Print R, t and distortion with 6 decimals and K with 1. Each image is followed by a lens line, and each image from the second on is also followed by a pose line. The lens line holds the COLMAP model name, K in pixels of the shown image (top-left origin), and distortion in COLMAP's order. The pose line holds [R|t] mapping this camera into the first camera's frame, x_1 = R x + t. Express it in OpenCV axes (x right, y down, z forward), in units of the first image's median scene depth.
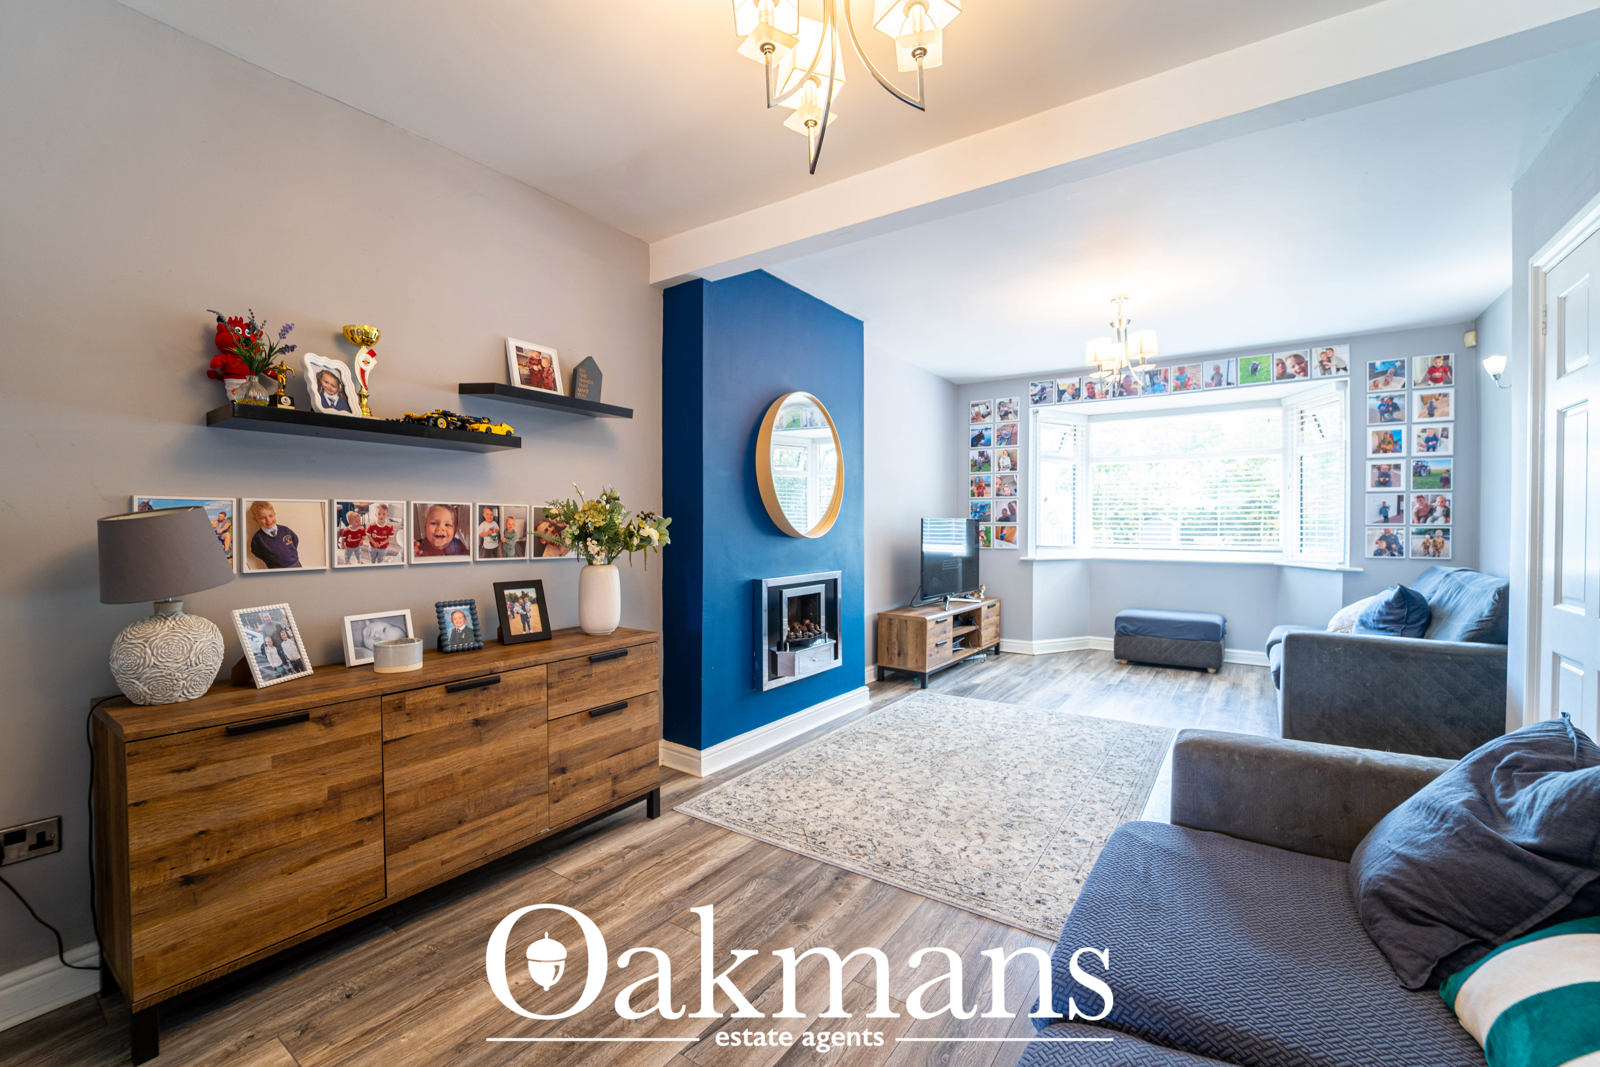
lens RADIAL K [[659.3, 0, 800.8], [0, 659.3, 528.5], [0, 0, 1]] dist [-0.019470, 0.001242]
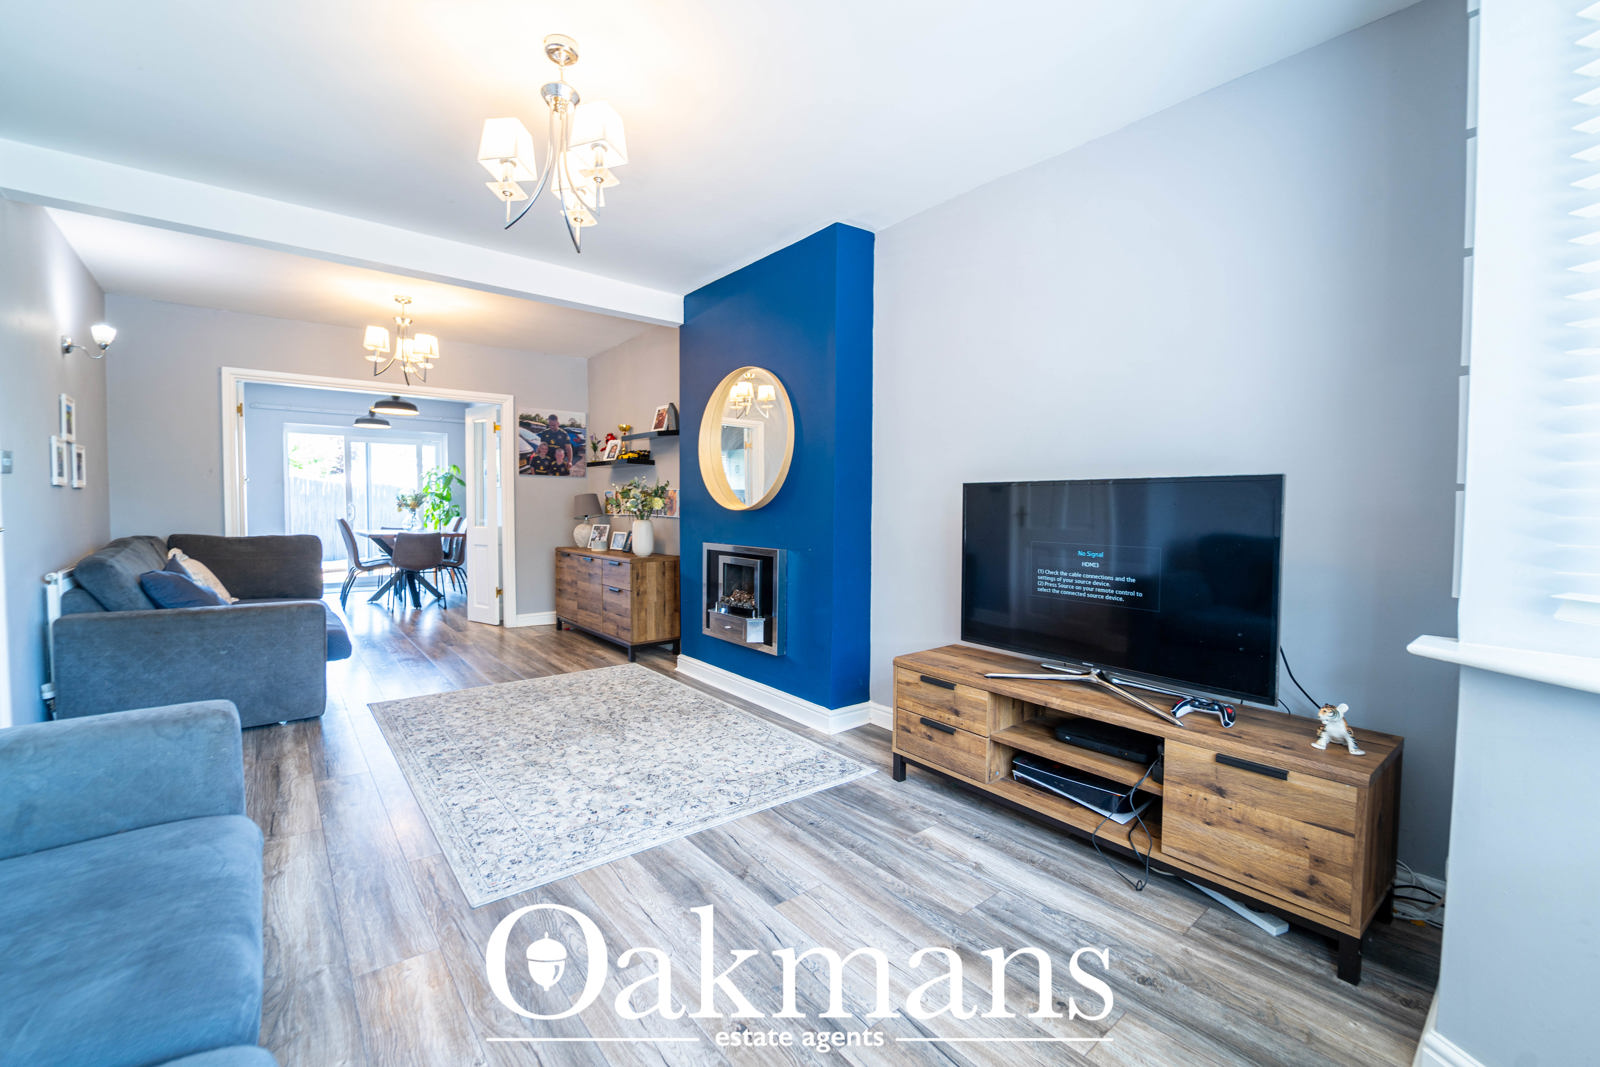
lens RADIAL K [[659.3, 0, 799.6], [0, 659.3, 529.8], [0, 0, 1]] dist [-0.019470, 0.001242]
pose [[-0.274371, 0.036736, -0.960922, 1.000910], [-0.010231, 0.999102, 0.041117, 0.002302], [0.961570, 0.021113, -0.273749, 1.415311]]
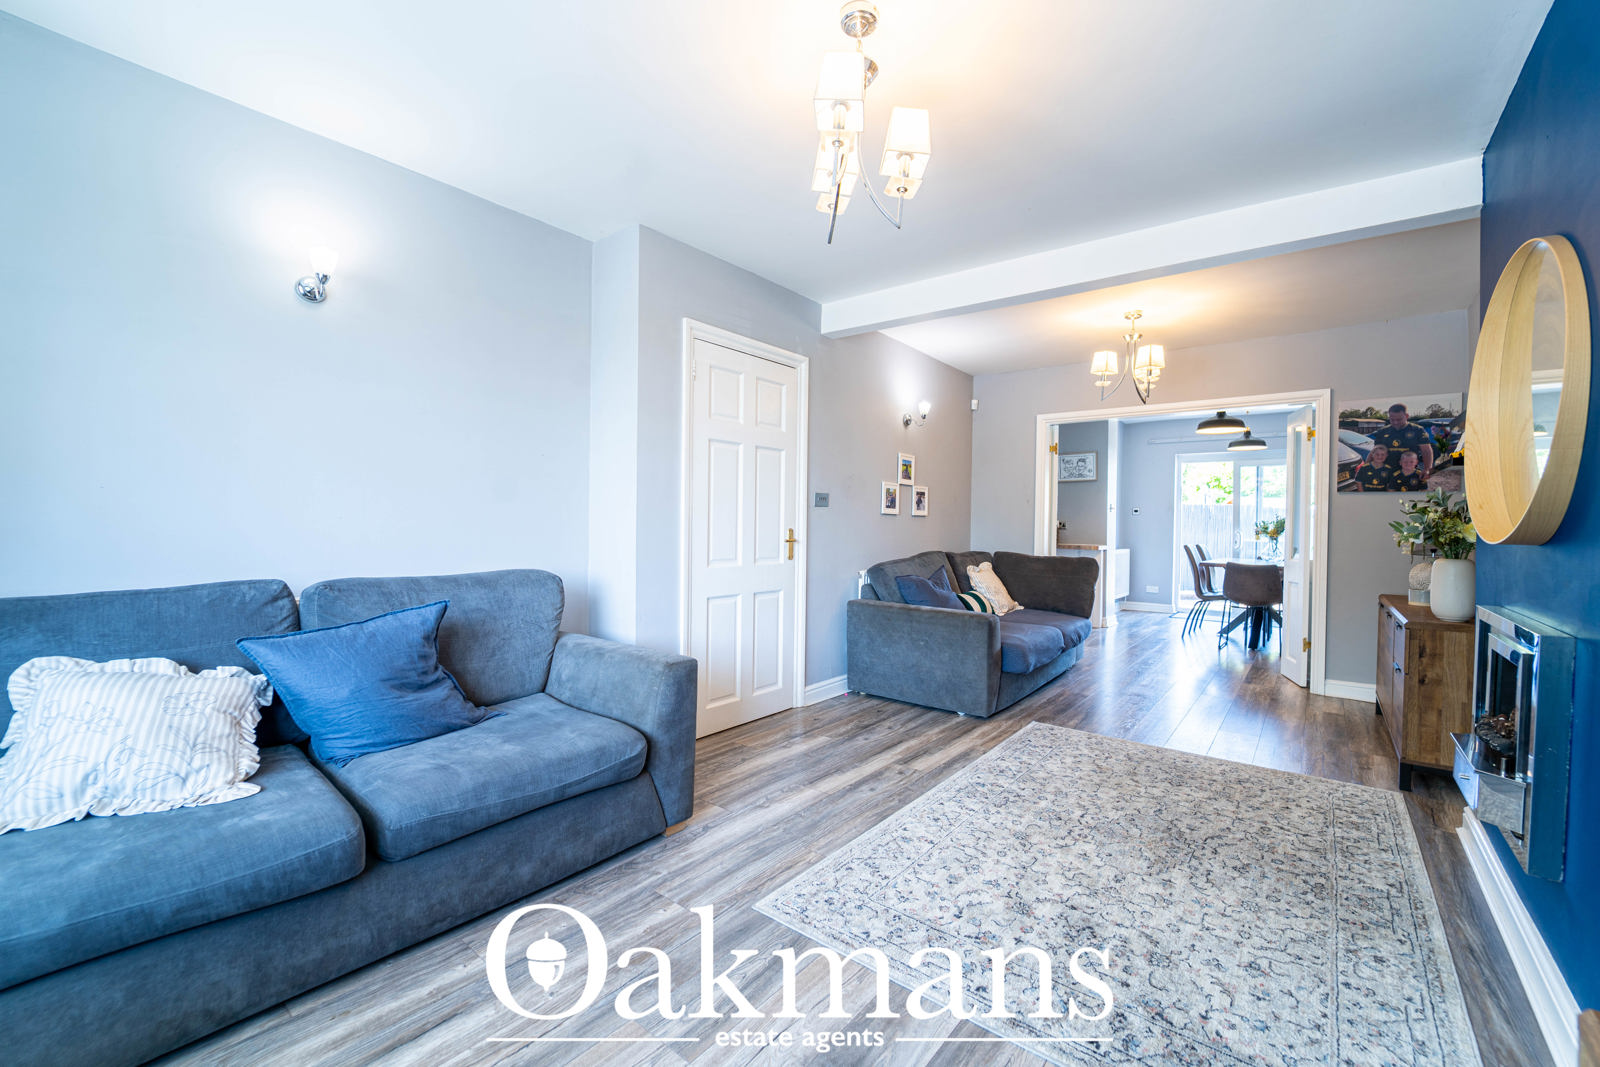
lens RADIAL K [[659.3, 0, 807.3], [0, 659.3, 530.3], [0, 0, 1]] dist [-0.019470, 0.001242]
pose [[-0.998232, -0.012888, 0.058017, 0.522743], [-0.012033, 0.999814, 0.015049, 0.003398], [-0.058200, 0.014324, -0.998202, 1.563827]]
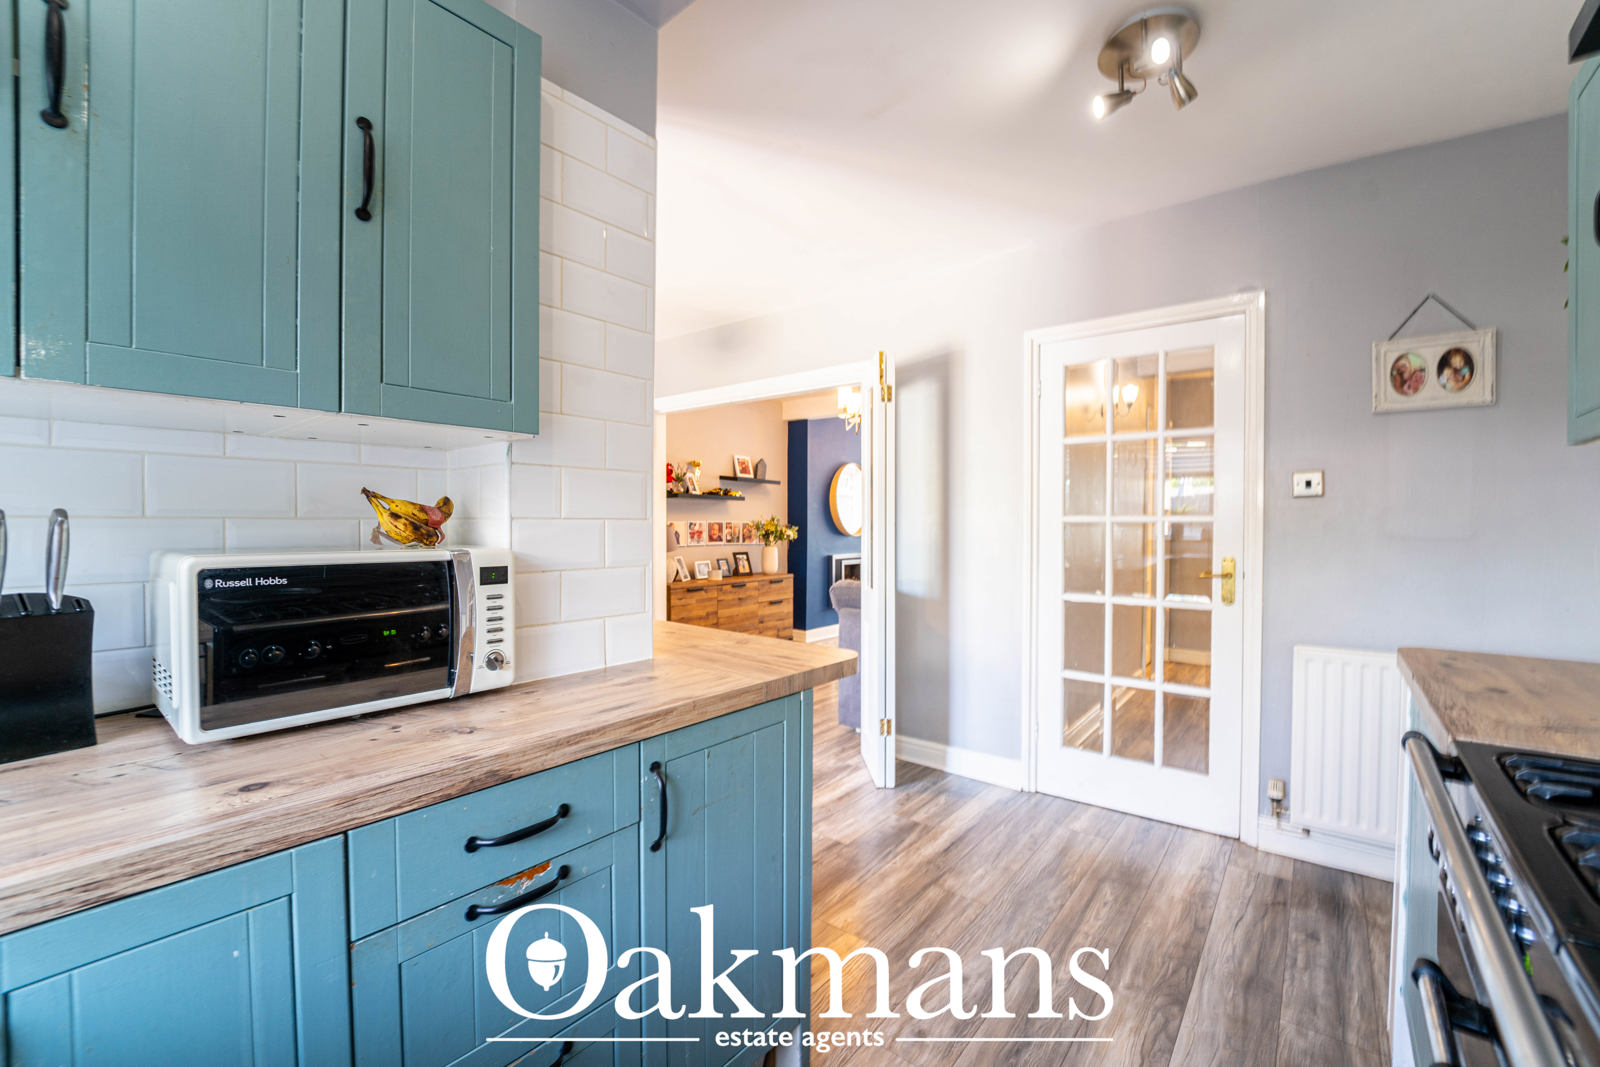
lens RADIAL K [[659.3, 0, 812.1], [0, 659.3, 536.3], [0, 0, 1]] dist [-0.019470, 0.001242]
pose [[0.998655, 0.003786, -0.051711, -0.013880], [-0.003146, 0.999918, 0.012448, -0.009551], [0.051754, -0.012269, 0.998584, -1.045721]]
